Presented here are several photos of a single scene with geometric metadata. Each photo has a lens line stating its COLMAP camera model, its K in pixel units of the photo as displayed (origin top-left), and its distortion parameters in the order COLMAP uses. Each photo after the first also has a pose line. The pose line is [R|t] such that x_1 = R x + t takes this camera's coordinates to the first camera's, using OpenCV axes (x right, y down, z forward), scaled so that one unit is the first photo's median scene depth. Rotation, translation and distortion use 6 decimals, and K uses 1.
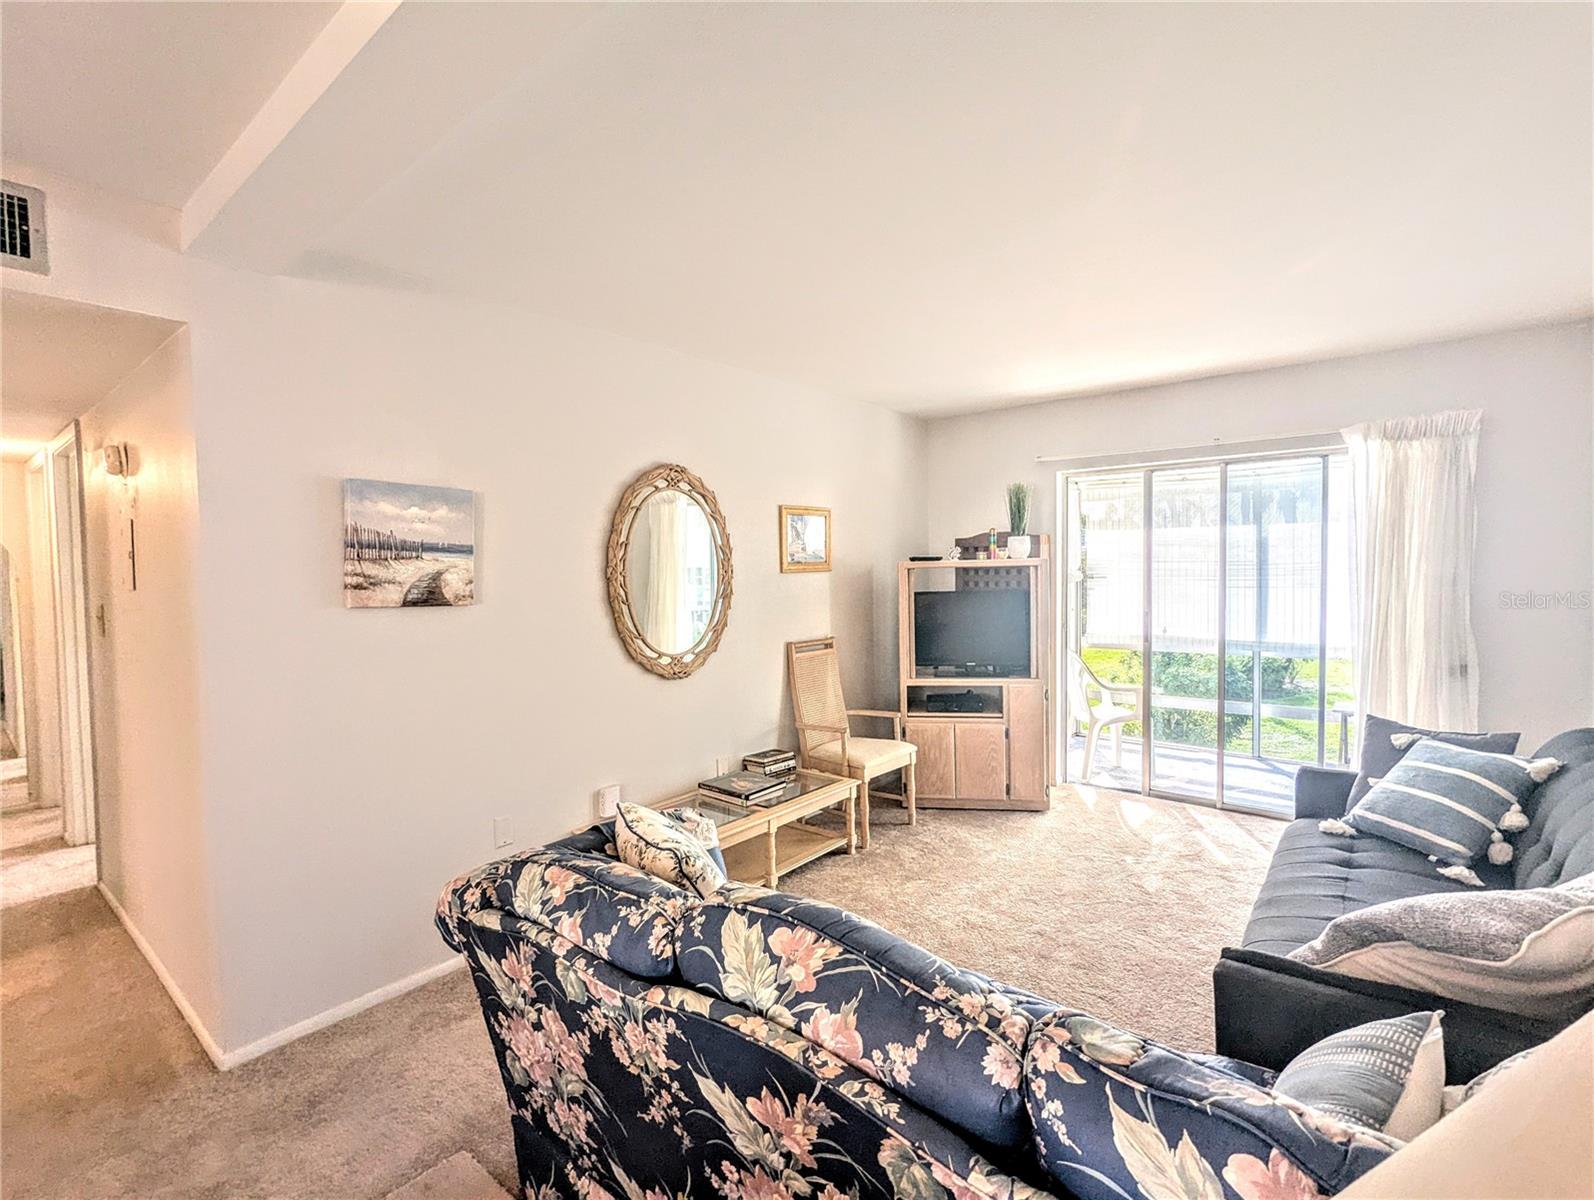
lens RADIAL K [[762.2, 0, 797.0], [0, 762.2, 600.0], [0, 0, 1]] dist [-0.000119, -0.000014]
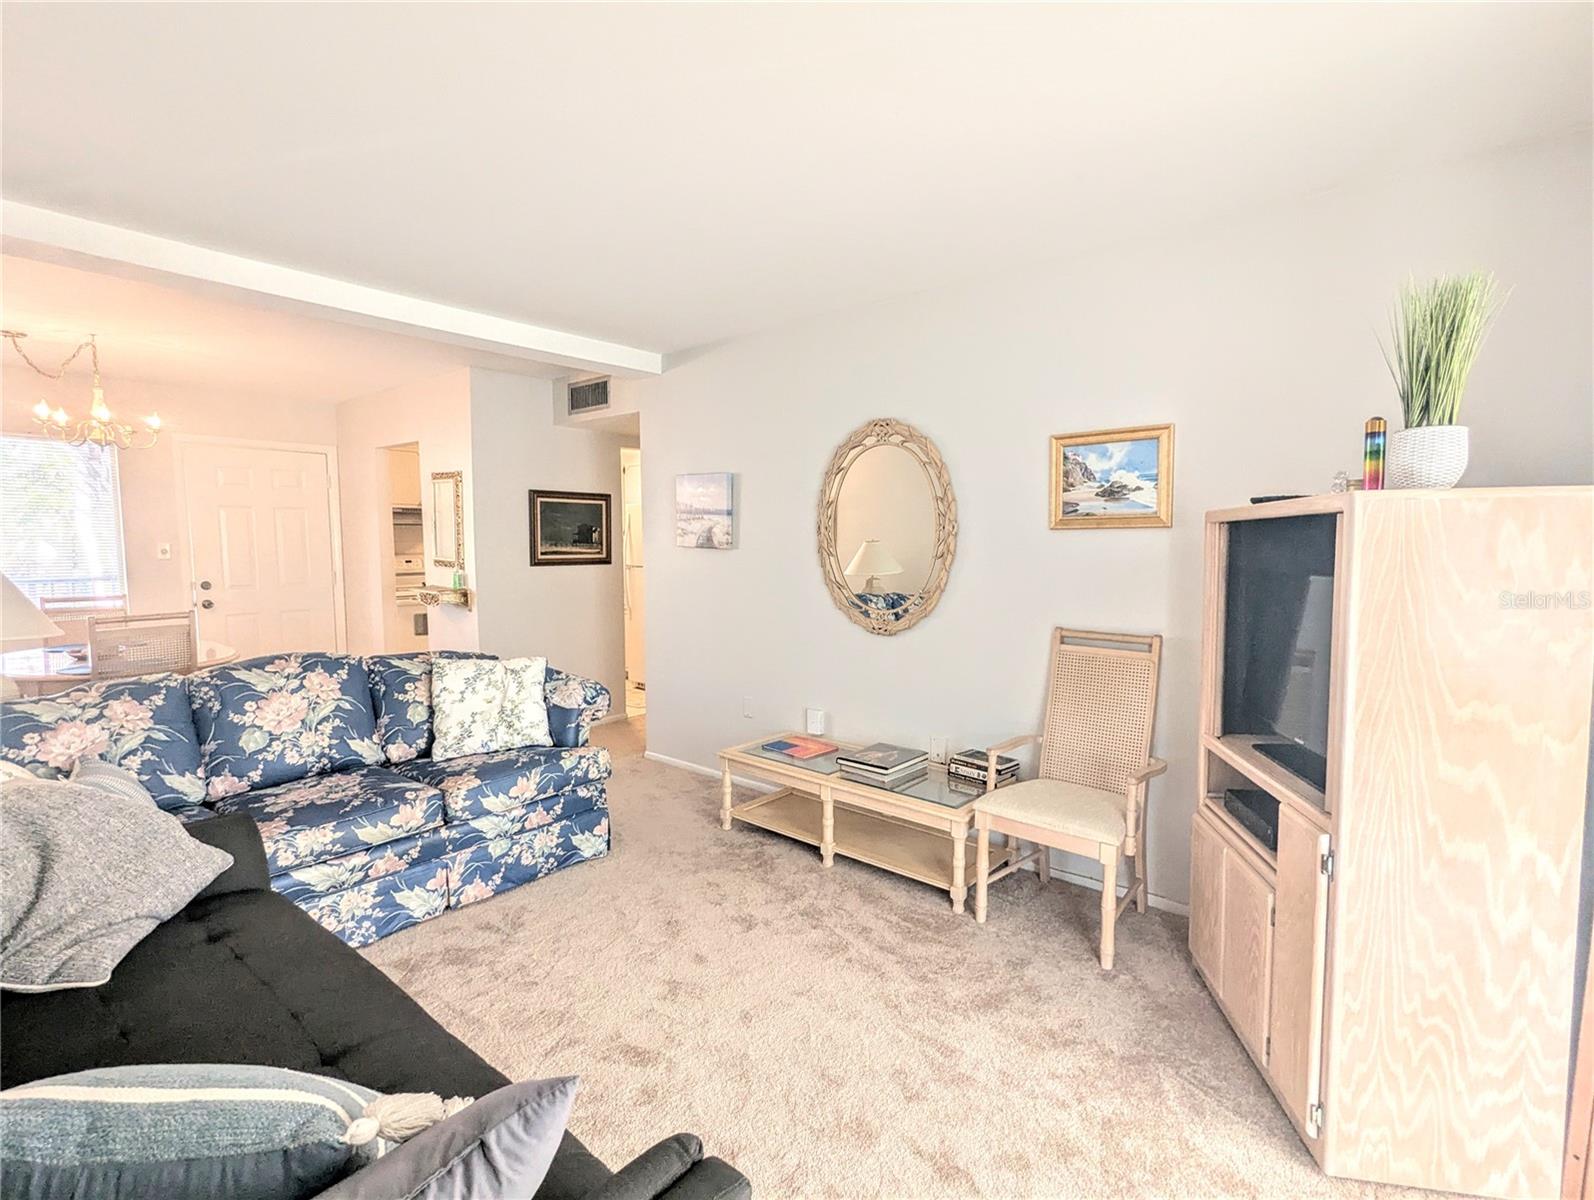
lens RADIAL K [[762.2, 0, 797.0], [0, 762.2, 600.0], [0, 0, 1]] dist [-0.000119, -0.000014]
pose [[-0.011995, 0.081272, -0.996620, 0.913252], [-0.050531, 0.995369, 0.081778, -0.019913], [0.998650, 0.051341, -0.007832, 0.975989]]
